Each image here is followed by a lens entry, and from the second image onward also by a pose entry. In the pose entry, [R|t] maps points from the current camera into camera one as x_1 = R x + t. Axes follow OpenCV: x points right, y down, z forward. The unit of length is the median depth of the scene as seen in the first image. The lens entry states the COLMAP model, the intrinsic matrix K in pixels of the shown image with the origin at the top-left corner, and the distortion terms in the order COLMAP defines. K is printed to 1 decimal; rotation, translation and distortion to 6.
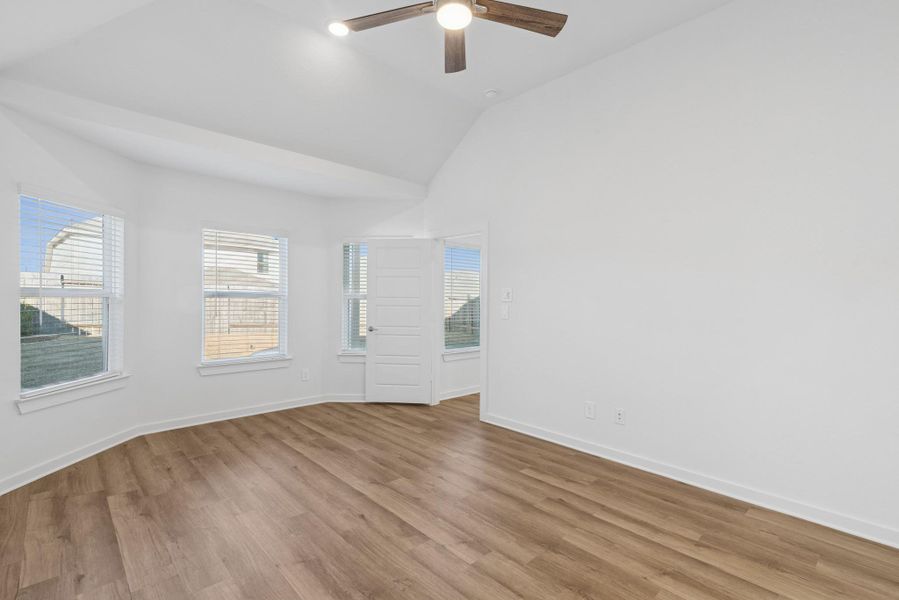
lens RADIAL K [[409.7, 0, 450.5], [0, 409.7, 300.7], [0, 0, 1]] dist [0.020029, -0.000766]
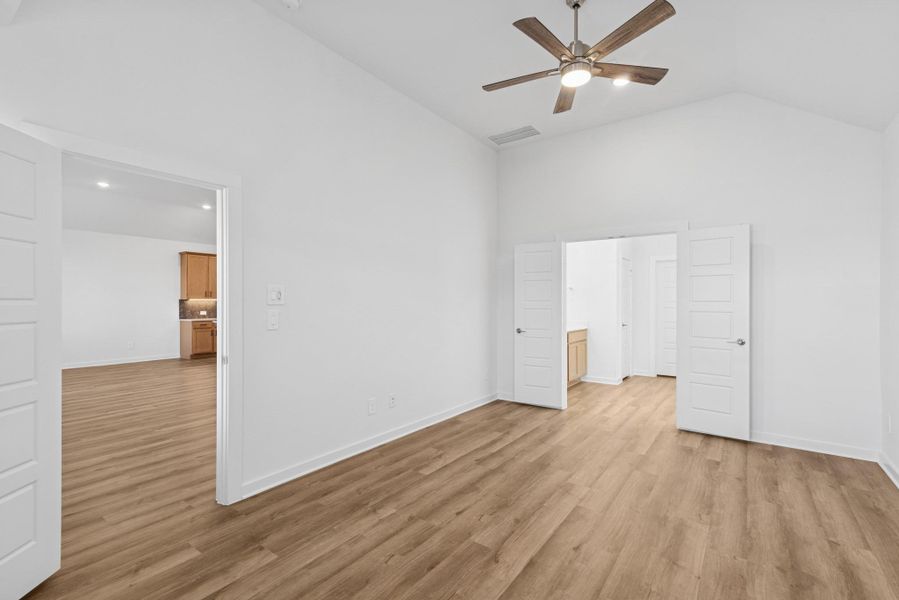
lens RADIAL K [[409.7, 0, 450.5], [0, 409.7, 299.1], [0, 0, 1]] dist [0.020029, -0.000766]
pose [[-0.183146, -0.005628, 0.983070, -0.927835], [0.000053, 0.999984, 0.005734, -0.015816], [-0.983086, 0.001102, -0.183143, 1.280552]]
